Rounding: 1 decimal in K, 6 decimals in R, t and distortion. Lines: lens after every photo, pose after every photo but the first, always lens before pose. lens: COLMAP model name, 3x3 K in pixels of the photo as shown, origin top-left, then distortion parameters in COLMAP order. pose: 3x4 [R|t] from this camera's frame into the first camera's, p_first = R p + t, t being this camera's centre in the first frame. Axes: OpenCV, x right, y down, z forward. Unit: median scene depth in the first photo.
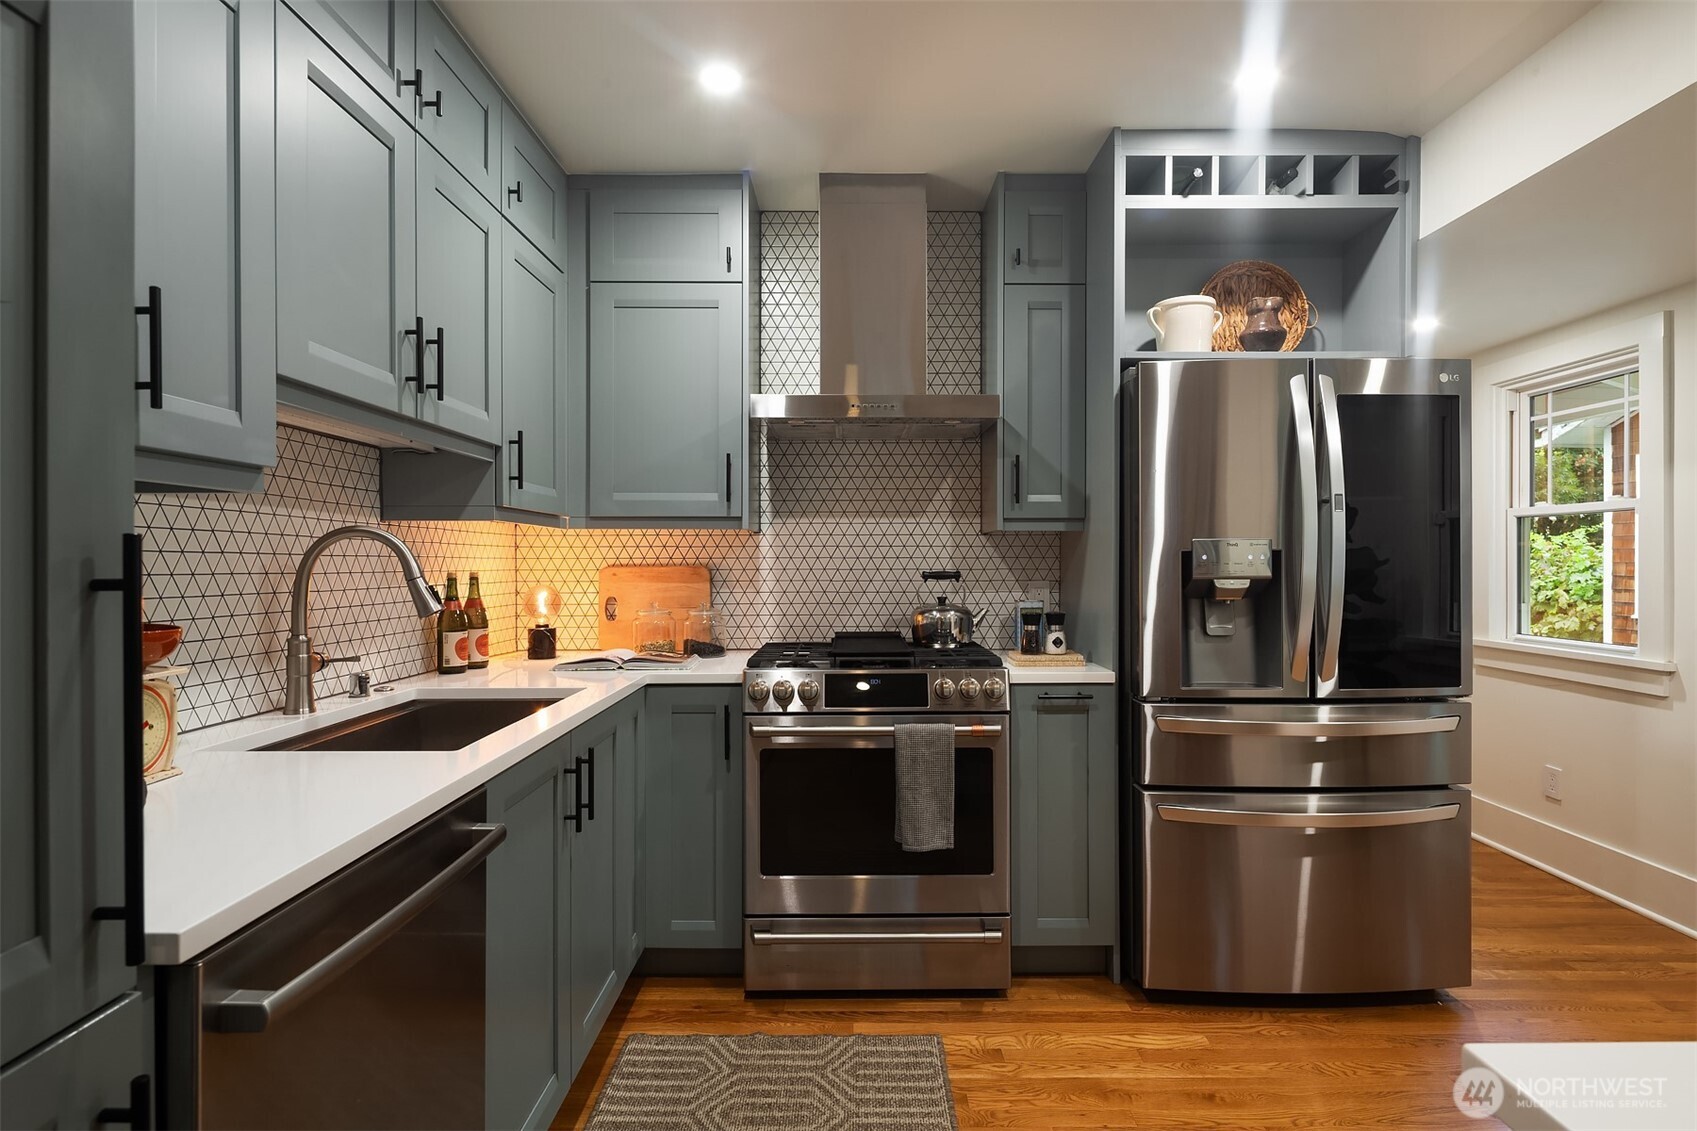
lens RADIAL K [[813.9, 0, 848.5], [0, 813.9, 565.5], [0, 0, 1]] dist [0.000219, -0.000319]
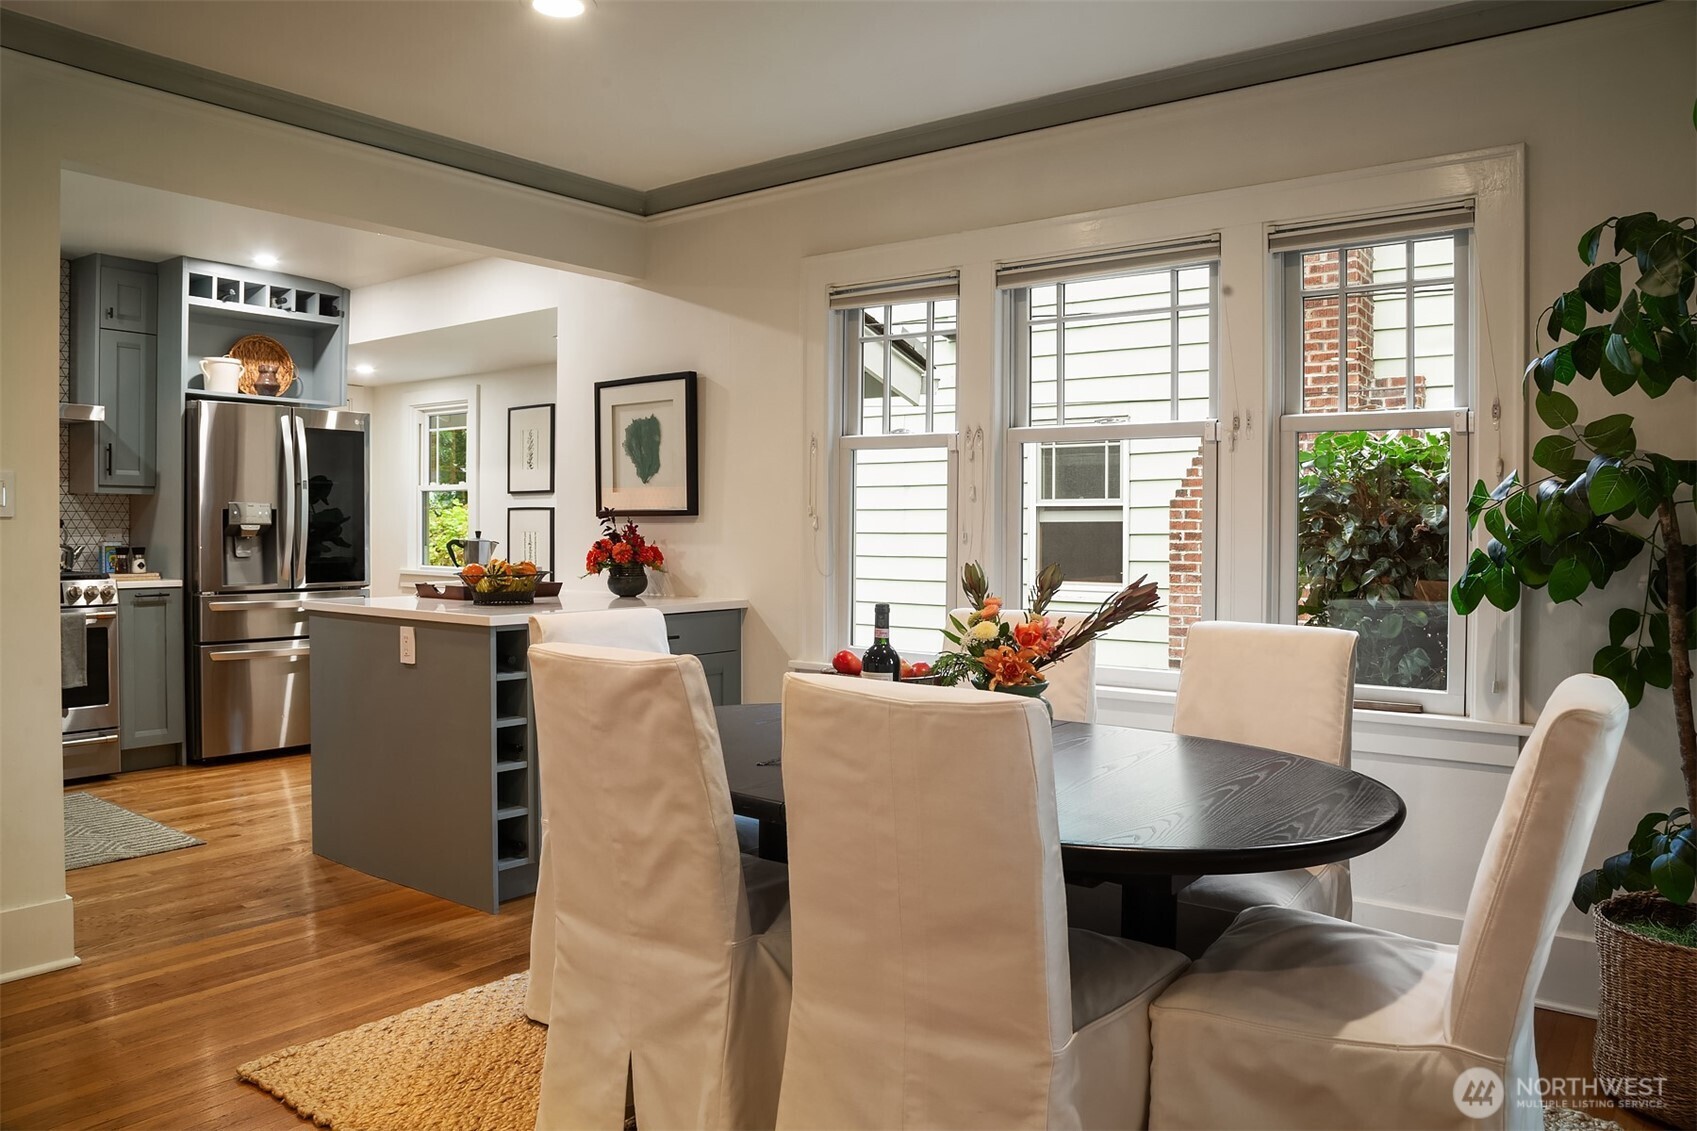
lens RADIAL K [[1226.3, 0, 848.1], [0, 1226.3, 541.4], [0, 0, 1]] dist [-0.042499, 0.001939]
pose [[0.607070, -0.001835, 0.794646, -0.814164], [-0.002985, 0.999985, 0.004589, 0.034954], [-0.794642, -0.005158, 0.607056, -1.591727]]
